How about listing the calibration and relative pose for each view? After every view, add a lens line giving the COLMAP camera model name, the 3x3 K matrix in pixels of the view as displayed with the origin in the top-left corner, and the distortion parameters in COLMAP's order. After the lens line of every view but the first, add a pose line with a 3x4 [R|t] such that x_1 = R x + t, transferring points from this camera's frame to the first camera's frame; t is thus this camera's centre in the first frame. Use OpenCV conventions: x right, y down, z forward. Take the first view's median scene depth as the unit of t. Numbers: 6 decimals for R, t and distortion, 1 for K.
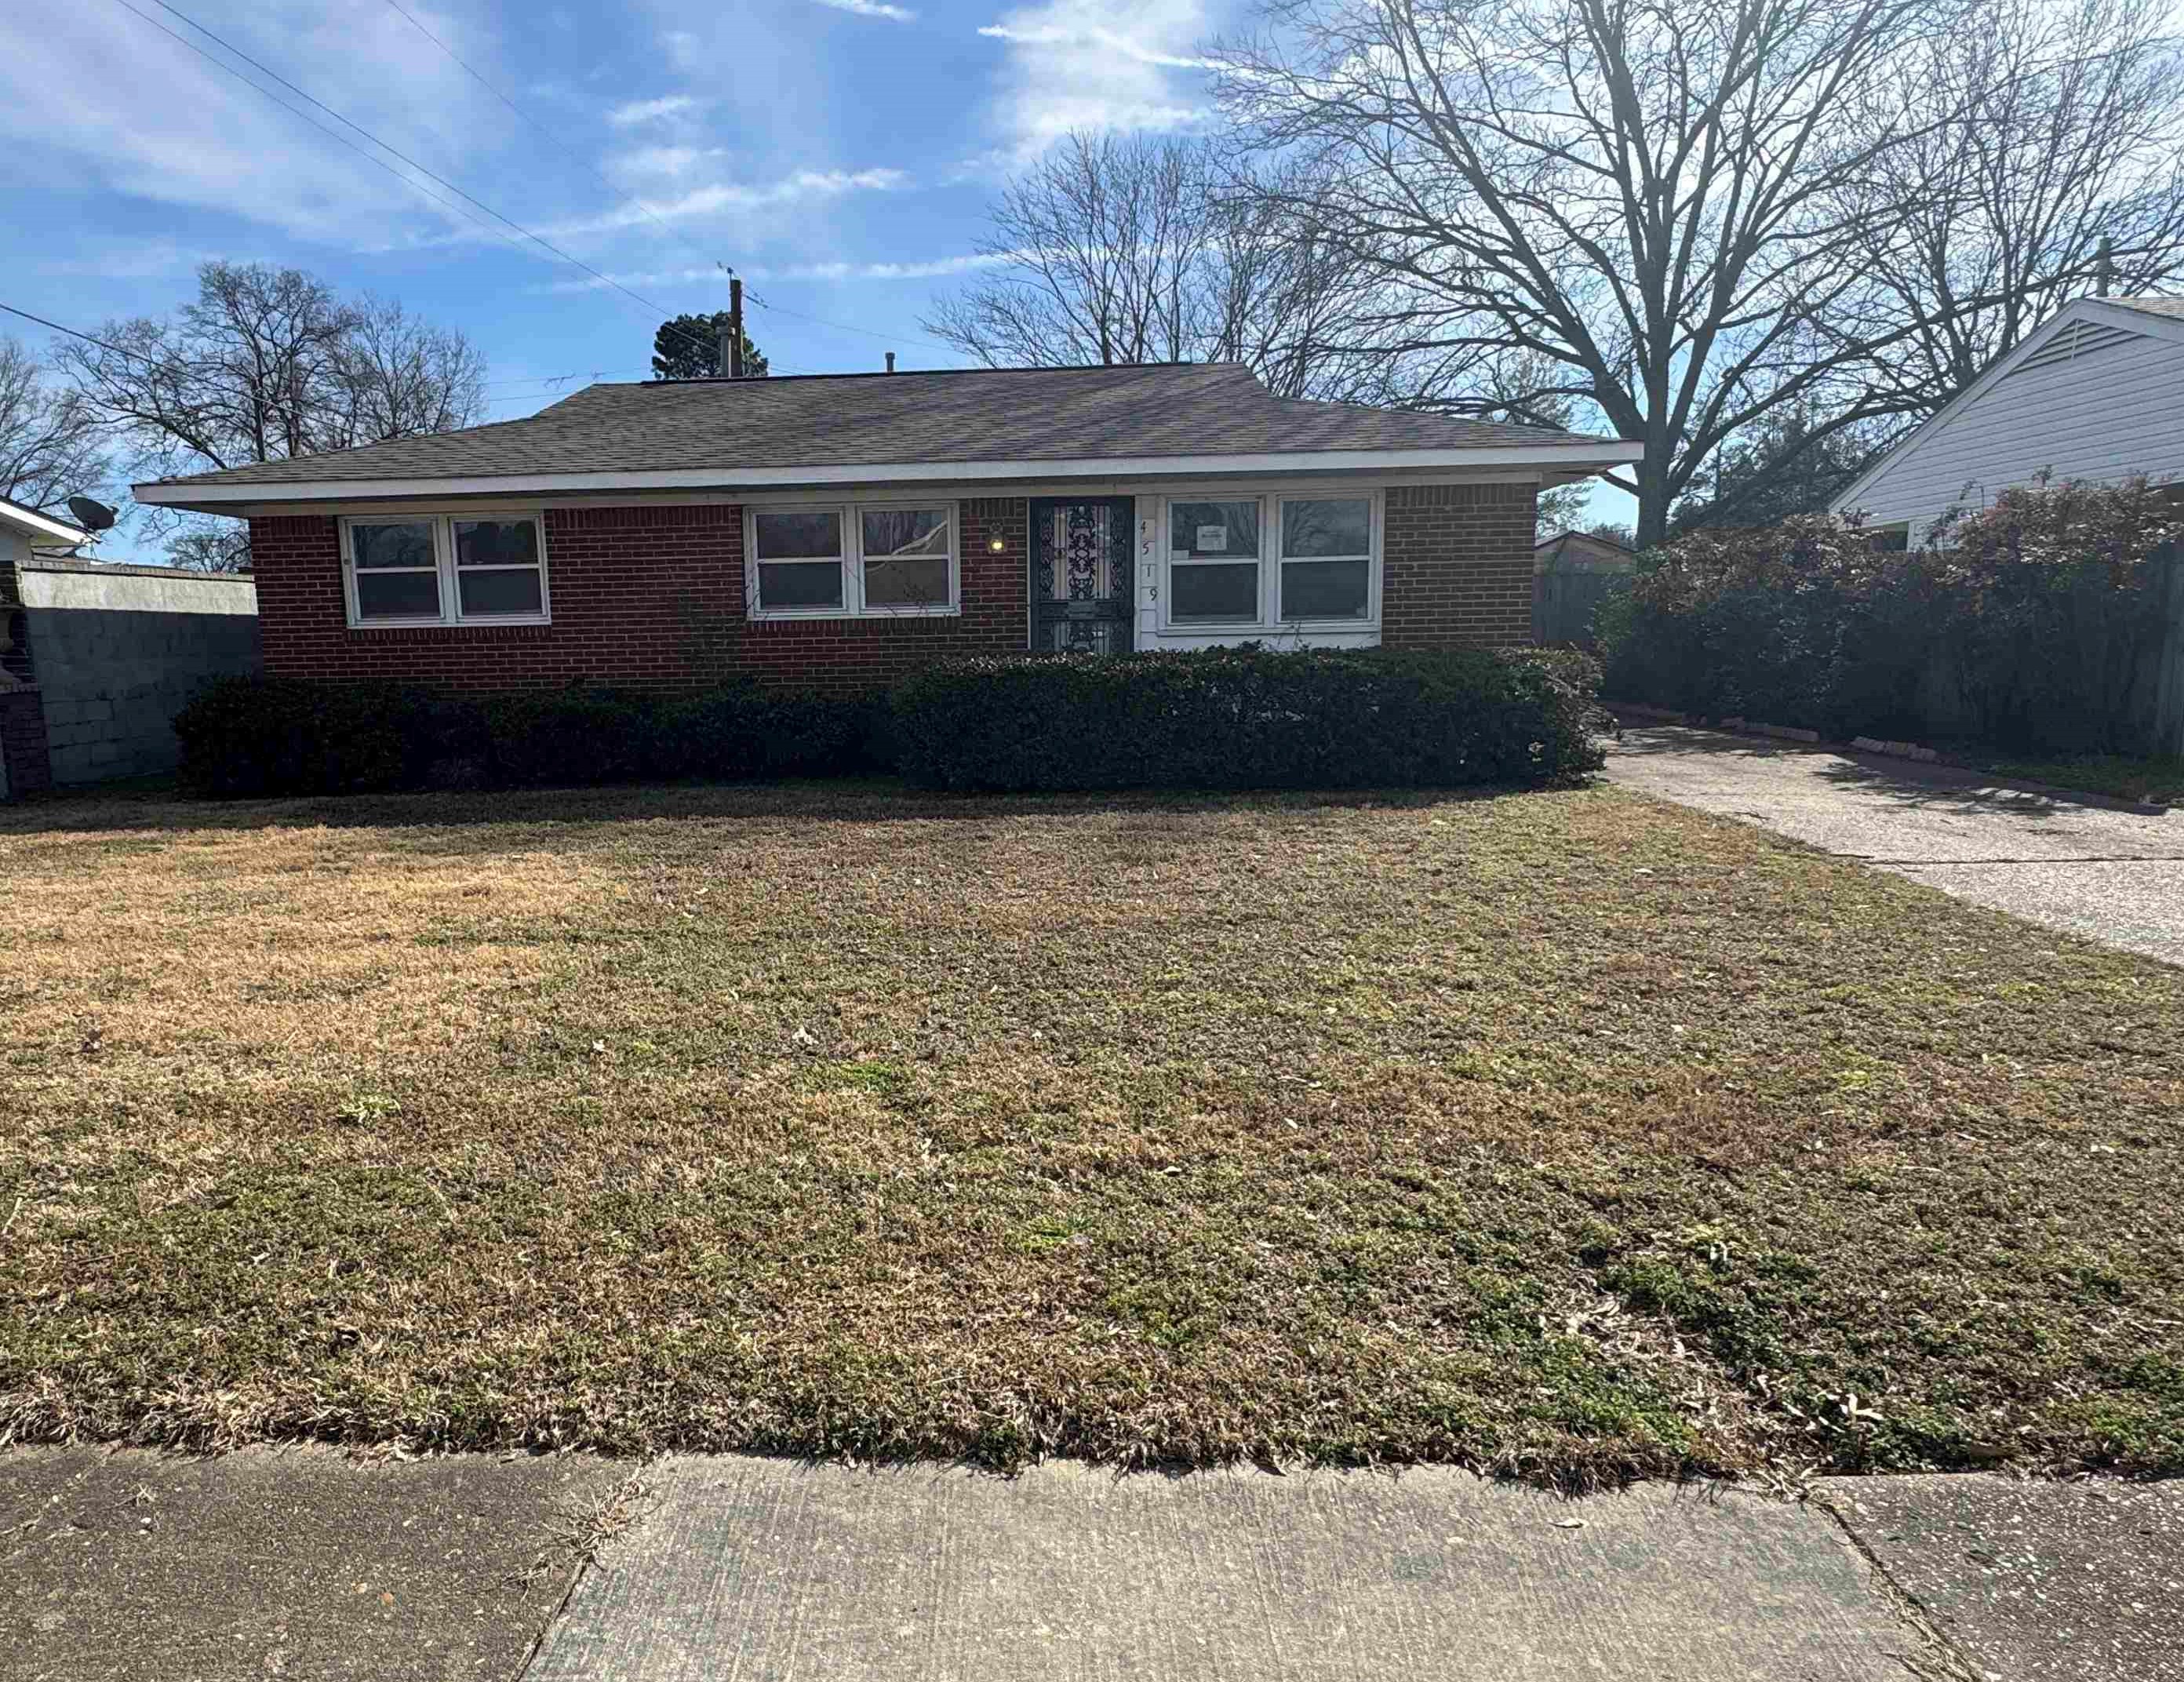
lens RADIAL K [[1213.3, 0, 1088.4], [0, 1213.3, 841.1], [0, 0, 1]] dist [-0.015499, -0.001268]
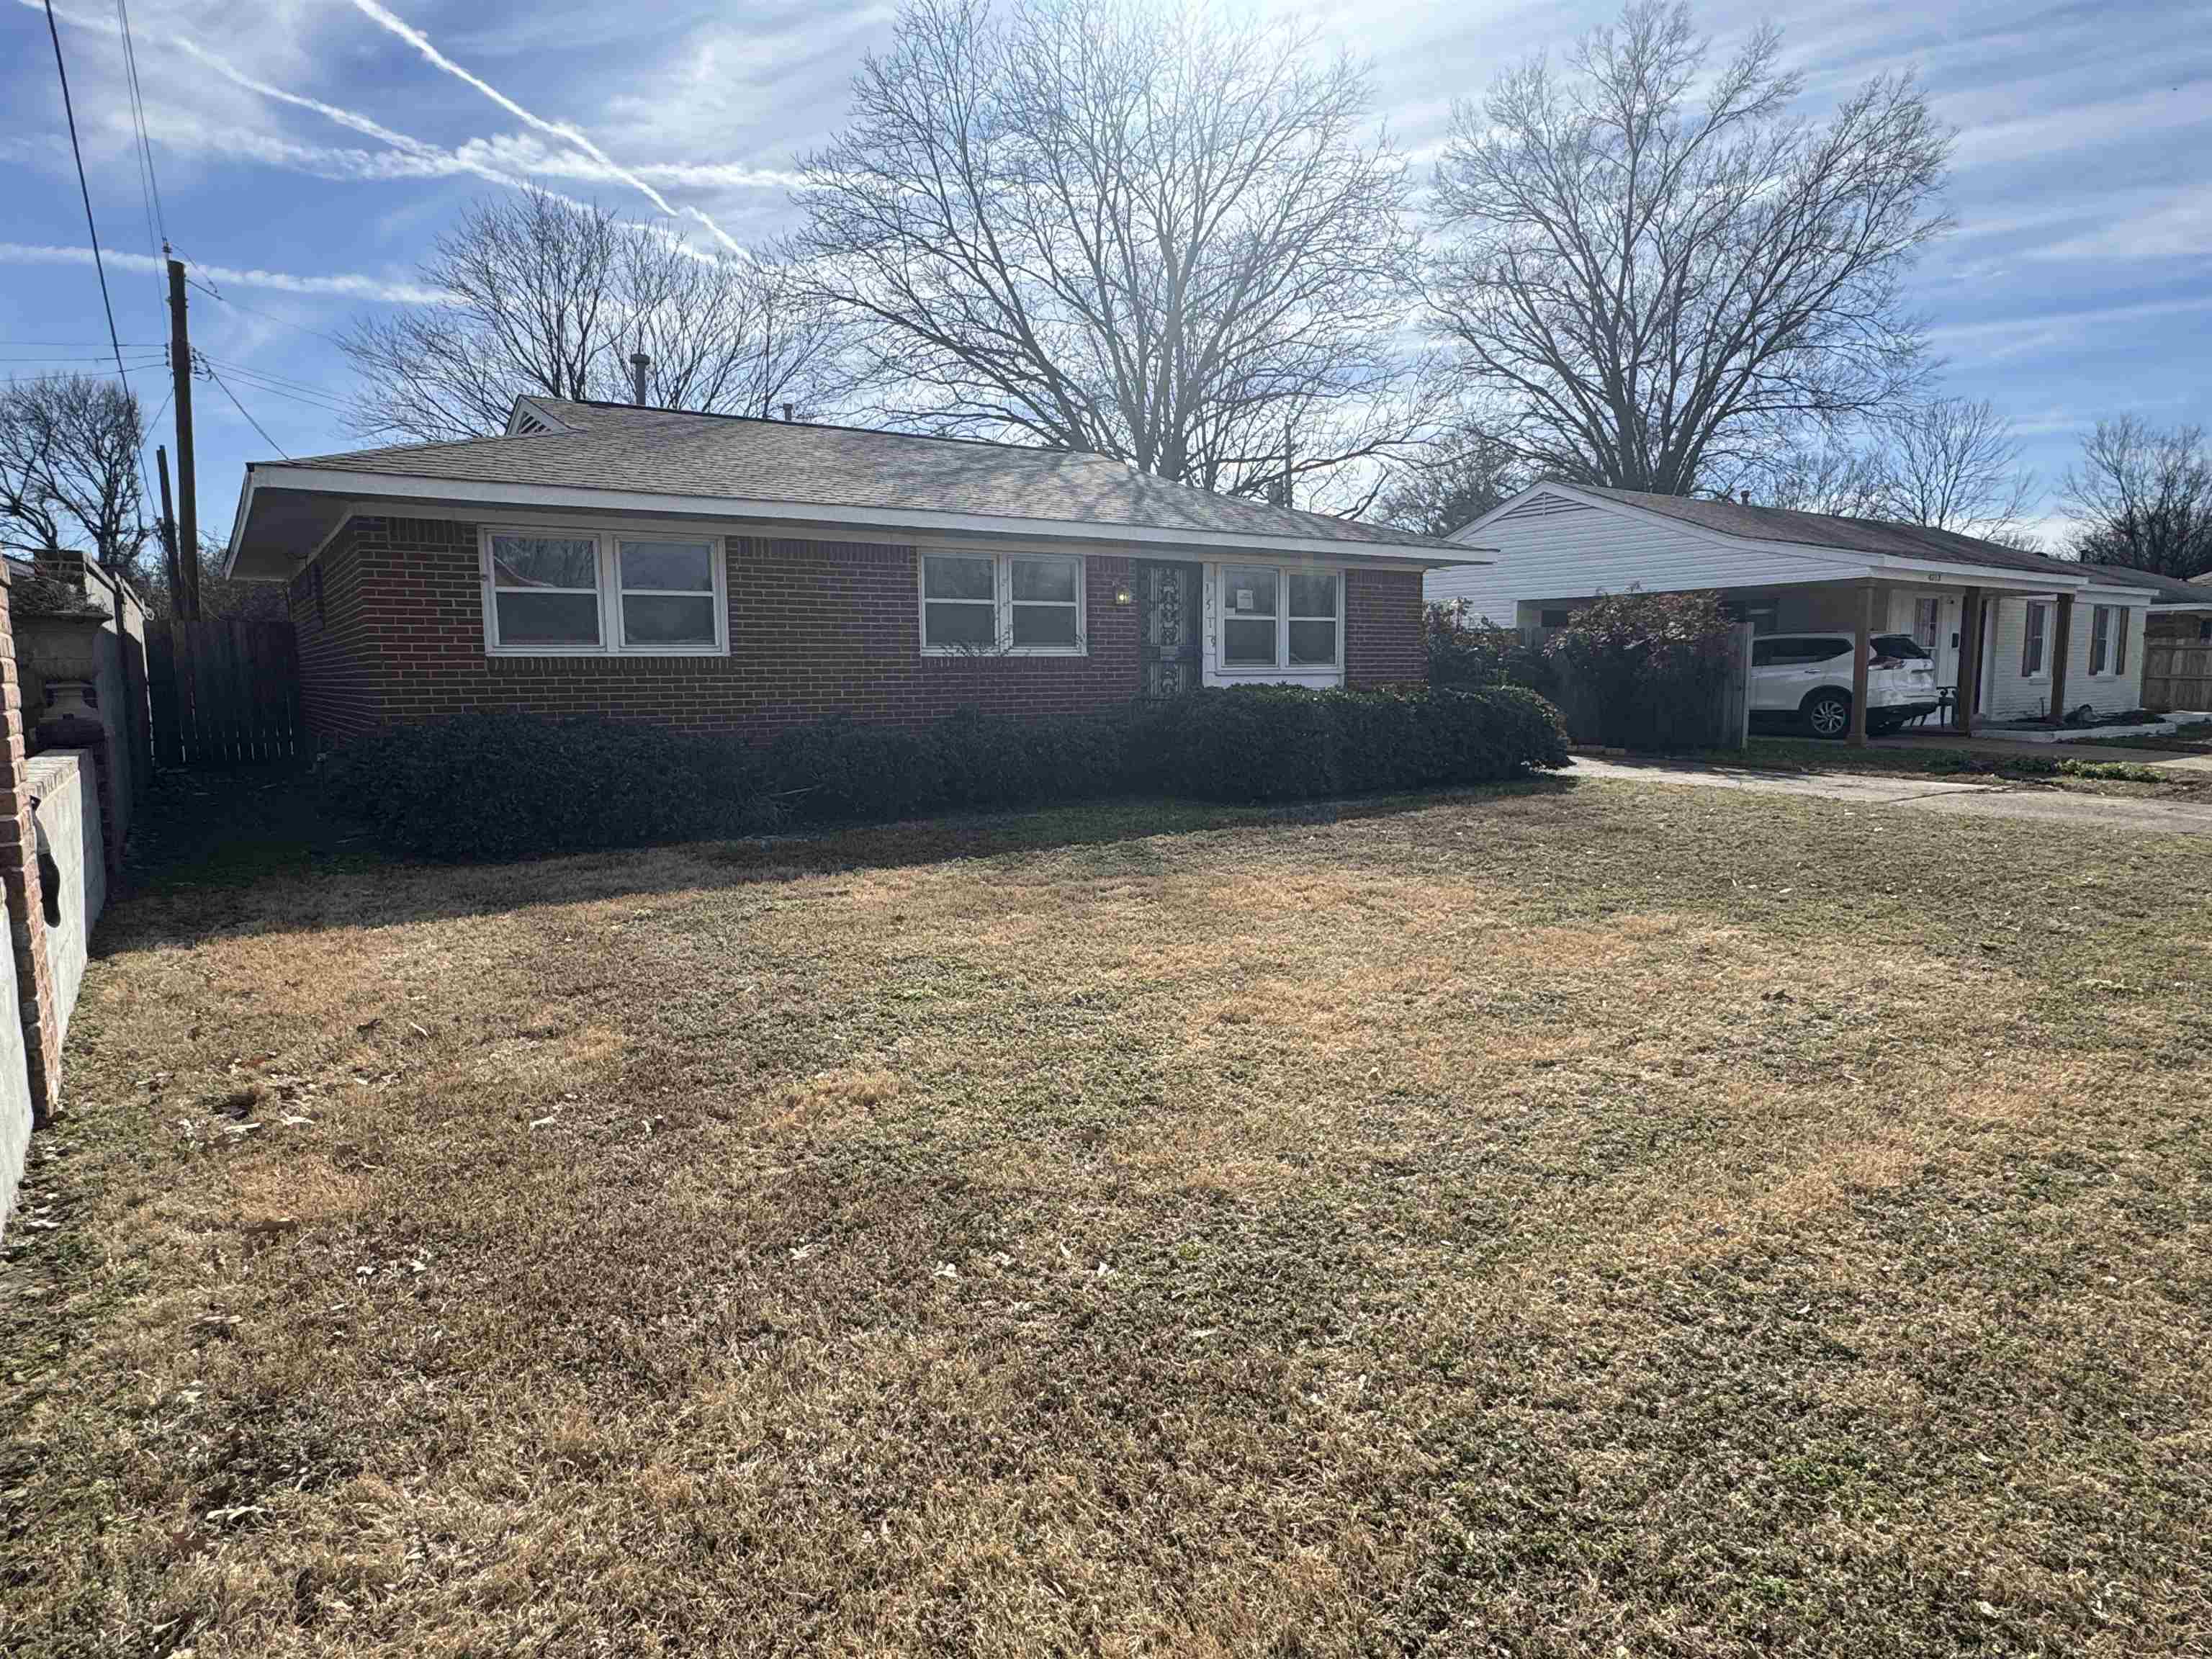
lens RADIAL K [[1282.0, 0, 1102.3], [0, 1282.0, 829.9], [0, 0, 1]] dist [-0.023355, -0.000593]
pose [[0.791493, -0.061700, 0.608056, -0.843049], [0.095989, 0.995094, -0.023973, 0.007578], [-0.603594, 0.077341, 0.793532, 0.044382]]
